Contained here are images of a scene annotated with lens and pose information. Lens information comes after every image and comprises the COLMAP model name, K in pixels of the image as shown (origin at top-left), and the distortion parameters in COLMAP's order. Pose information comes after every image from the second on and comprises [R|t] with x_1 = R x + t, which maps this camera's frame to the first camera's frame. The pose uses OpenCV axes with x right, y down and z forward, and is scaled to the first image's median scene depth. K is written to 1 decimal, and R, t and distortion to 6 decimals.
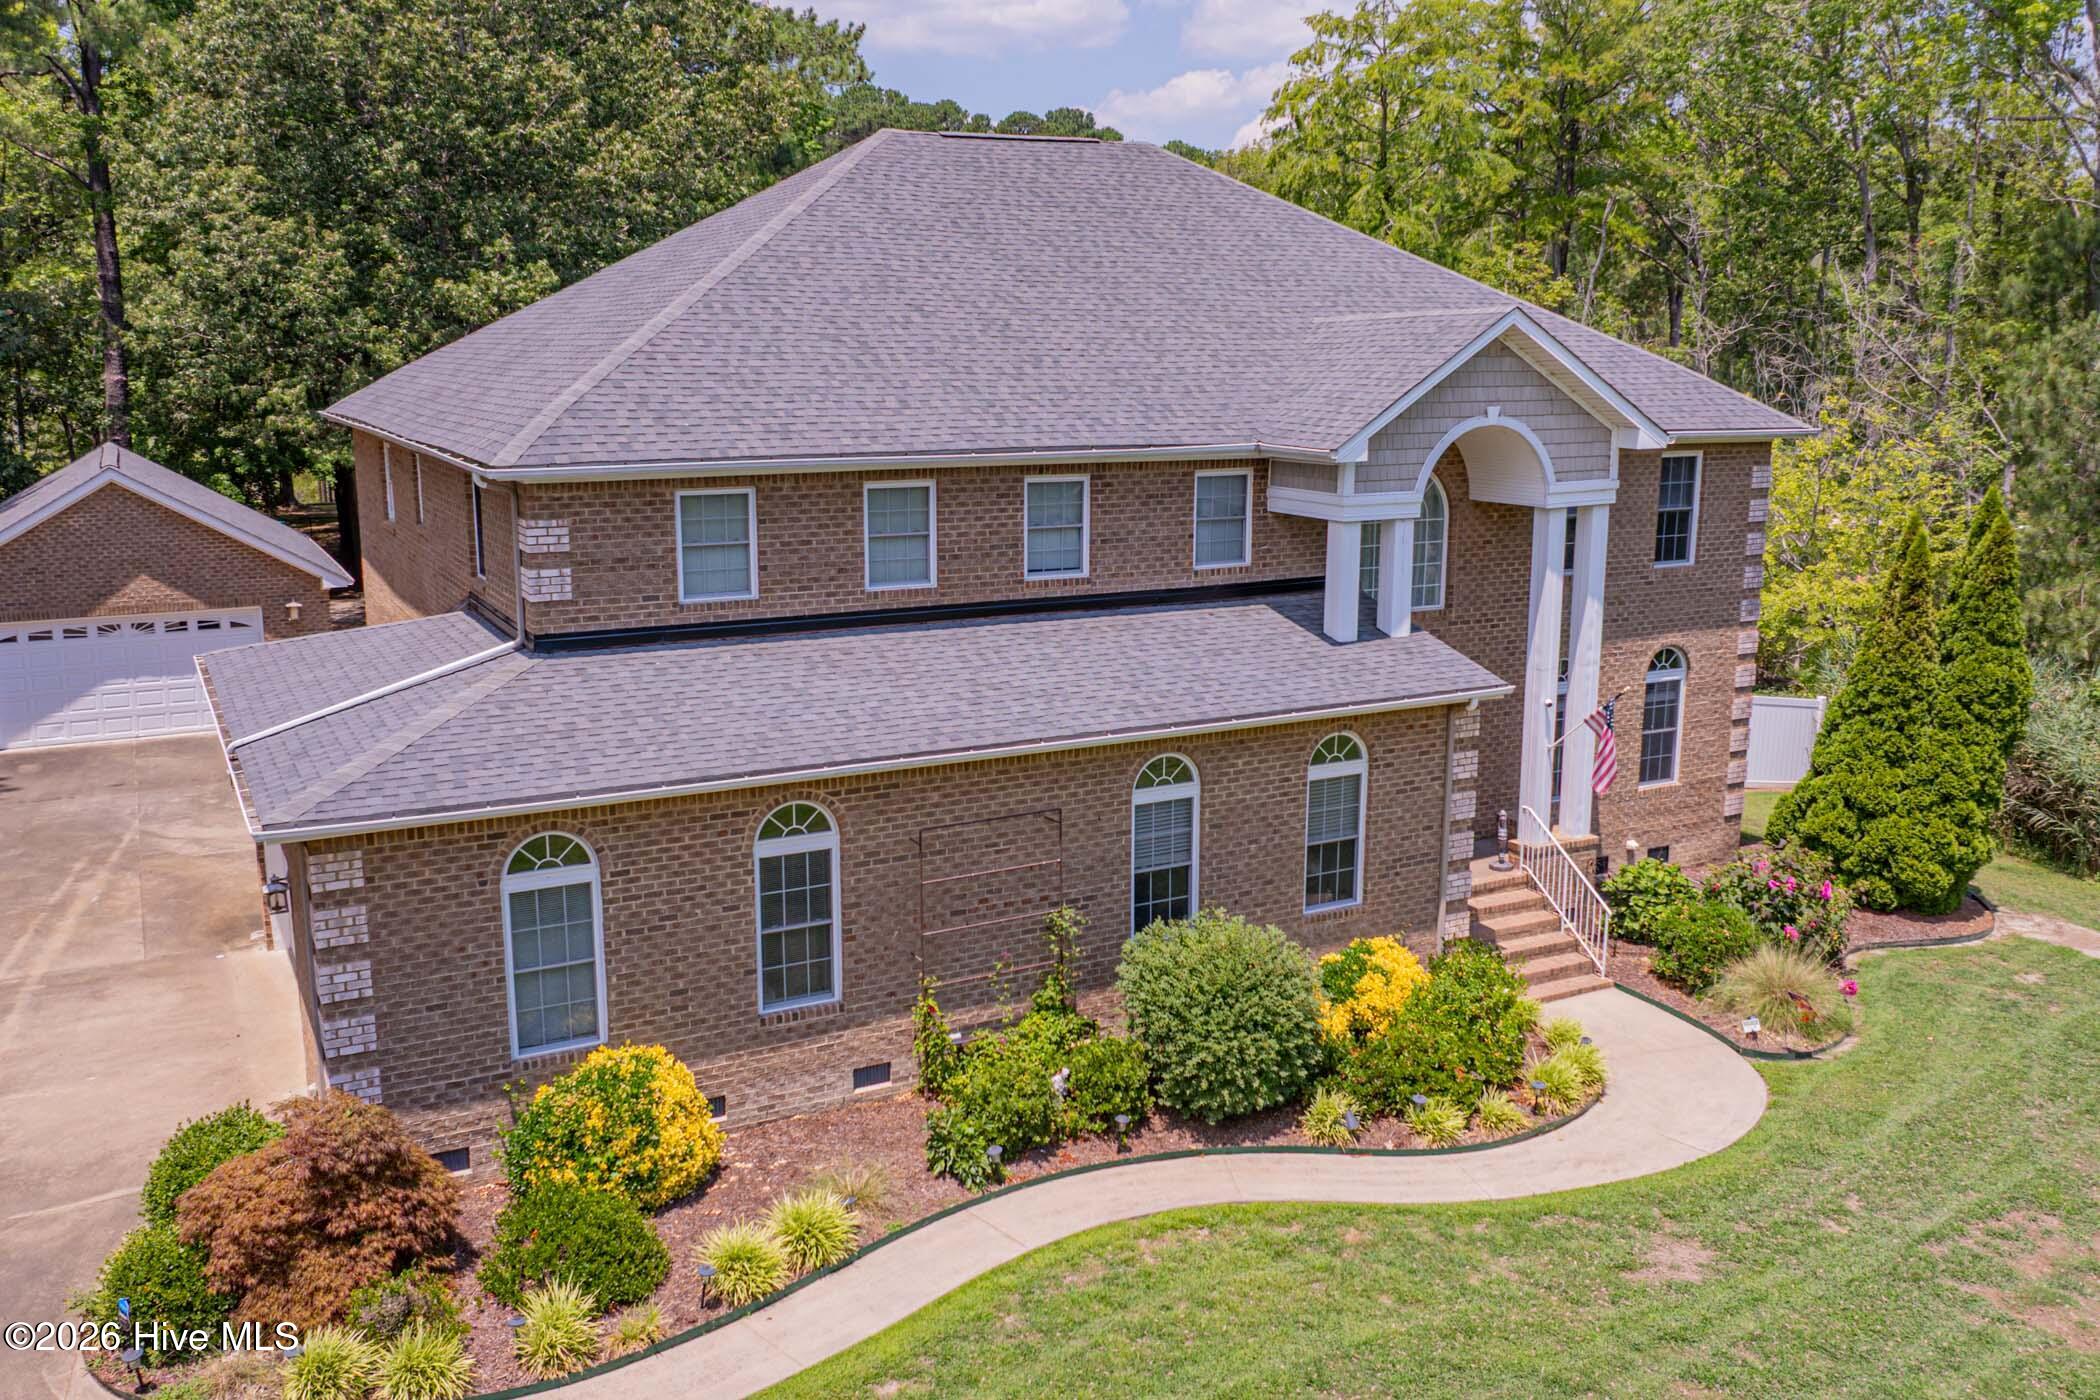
lens RADIAL K [[1758.1, 0, 1058.7], [0, 1758.1, 693.9], [0, 0, 1]] dist [-0.027082, -0.001874]
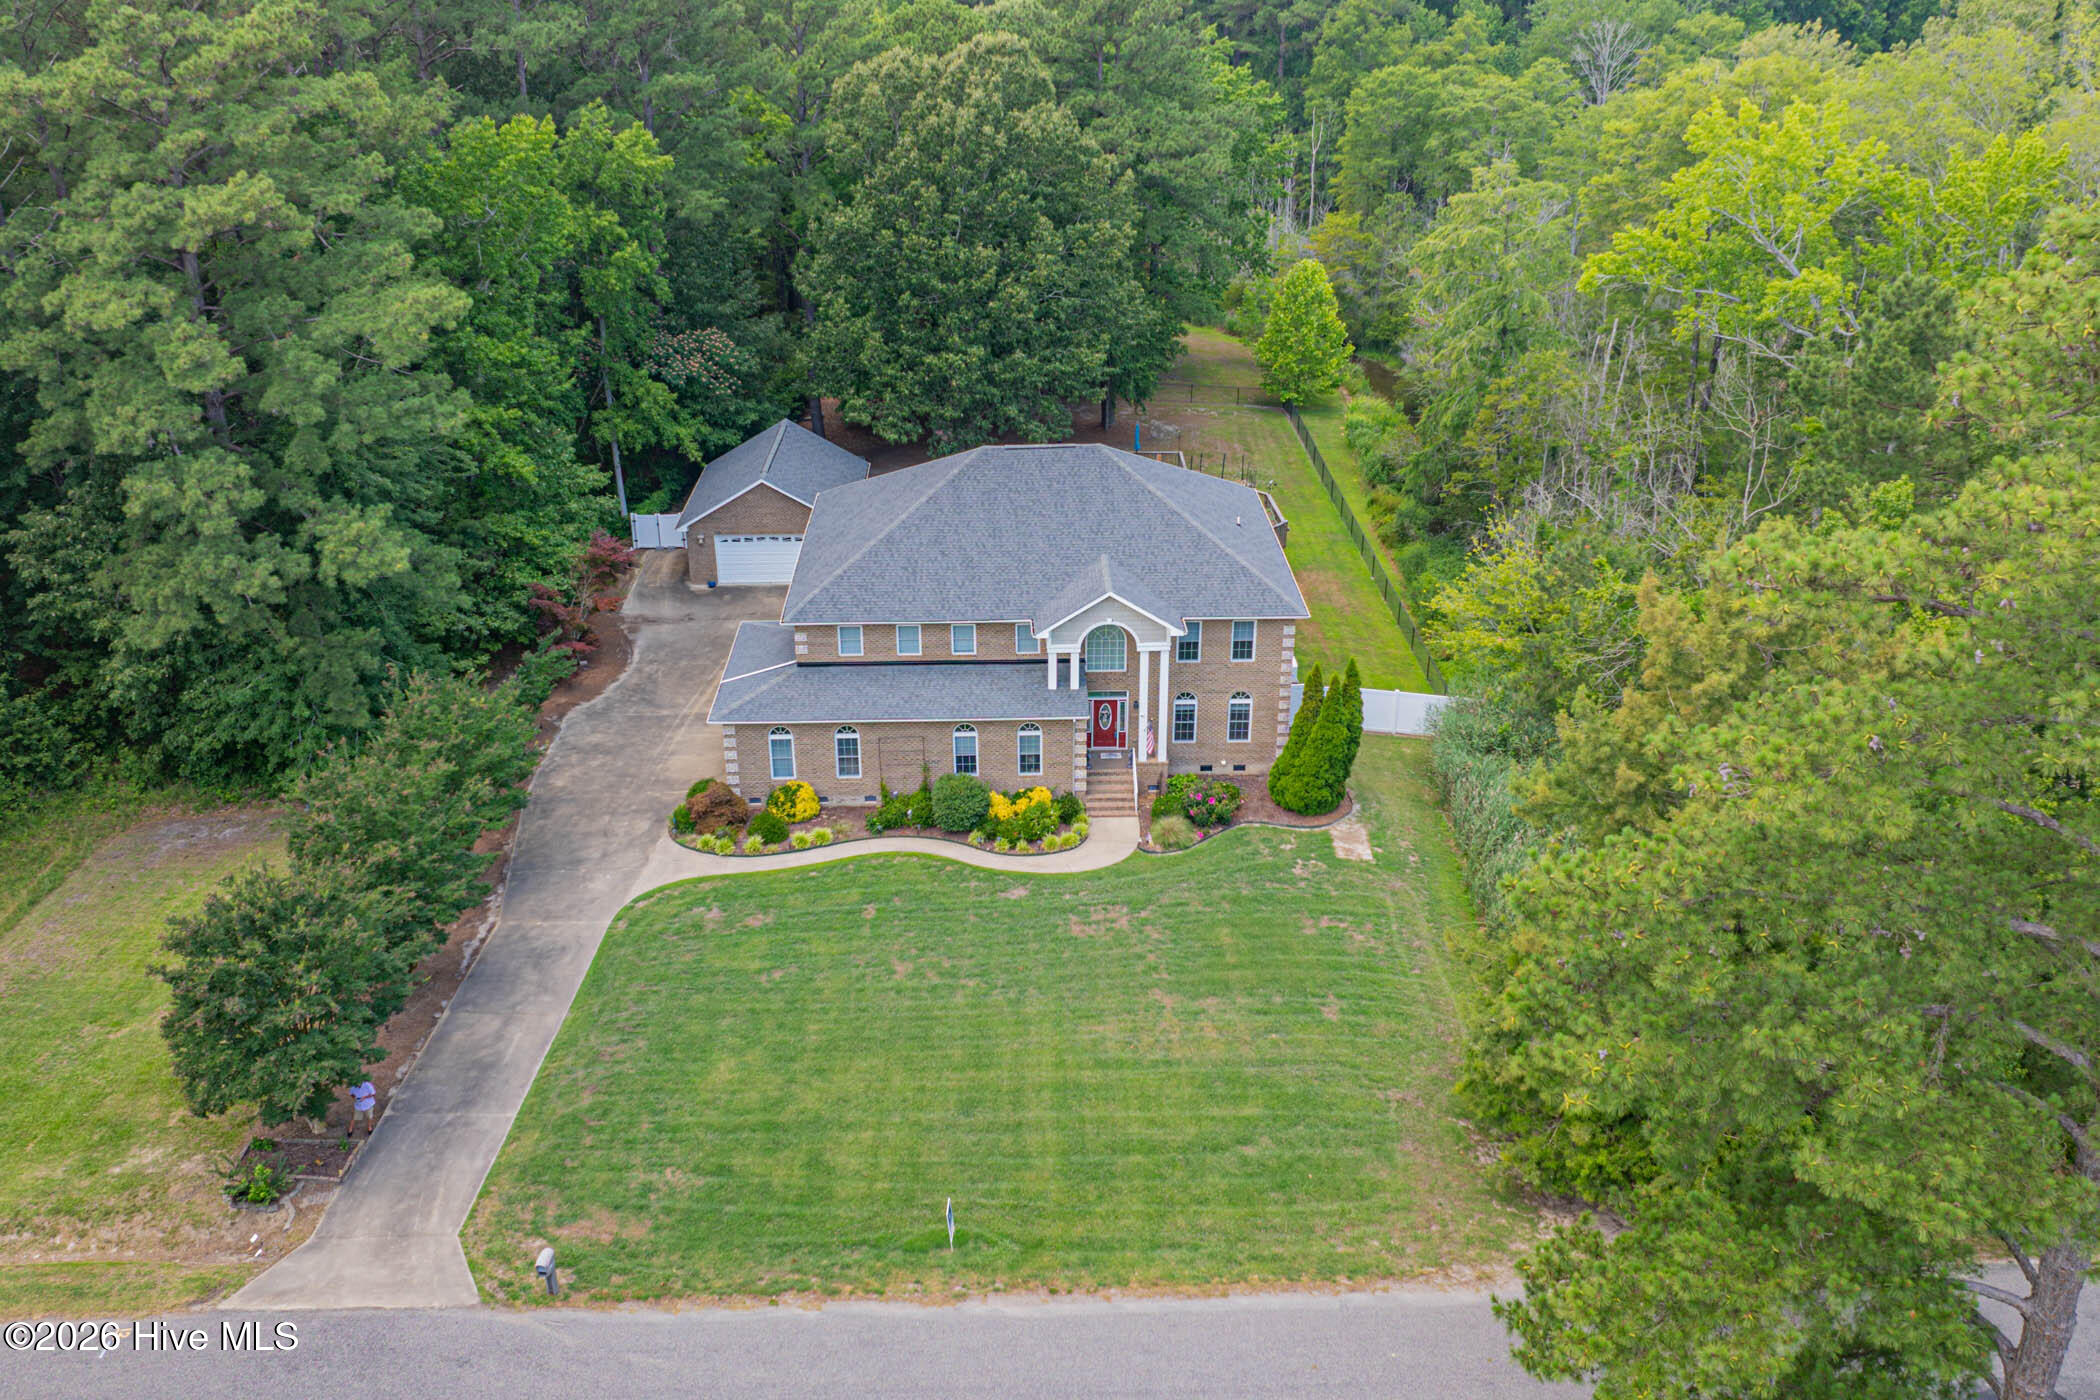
lens RADIAL K [[1758.1, 0, 1058.2], [0, 1758.1, 698.1], [0, 0, 1]] dist [-0.027082, -0.001874]
pose [[0.894976, 0.184561, -0.406148, 1.400484], [-0.084942, 0.964253, 0.250999, -0.772215], [0.437954, -0.190139, 0.878660, -1.642509]]
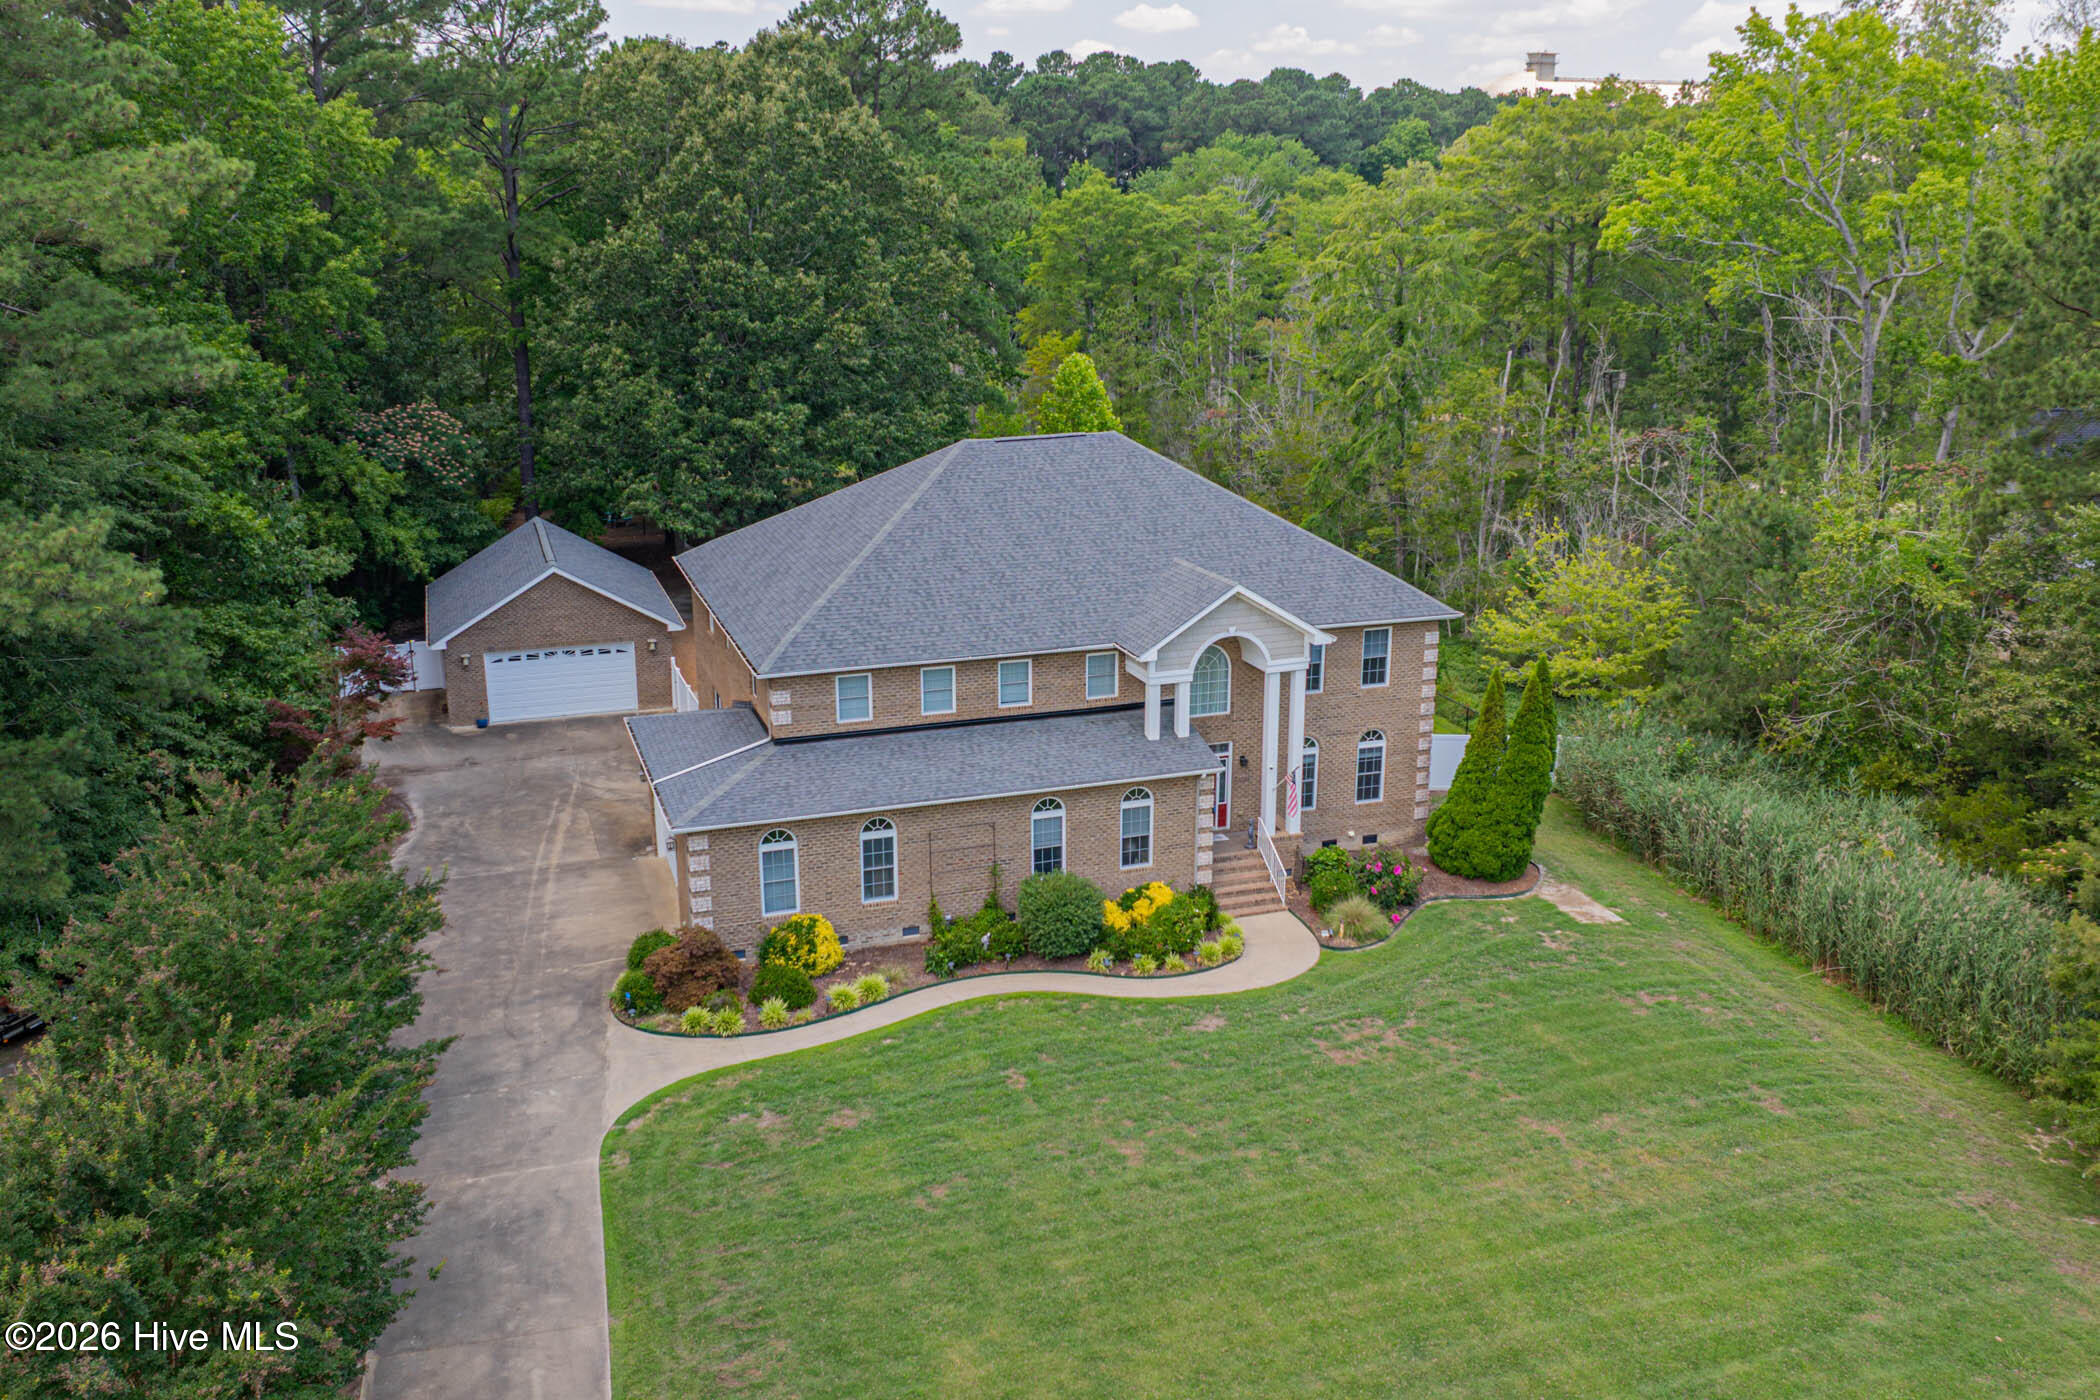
lens RADIAL K [[1758.1, 0, 1058.2], [0, 1758.1, 694.1], [0, 0, 1]] dist [-0.027082, -0.001874]
pose [[0.987824, 0.039776, -0.150407, 0.365109], [-0.028192, 0.996525, 0.078381, -0.245537], [0.153002, -0.073186, 0.985512, -1.075088]]
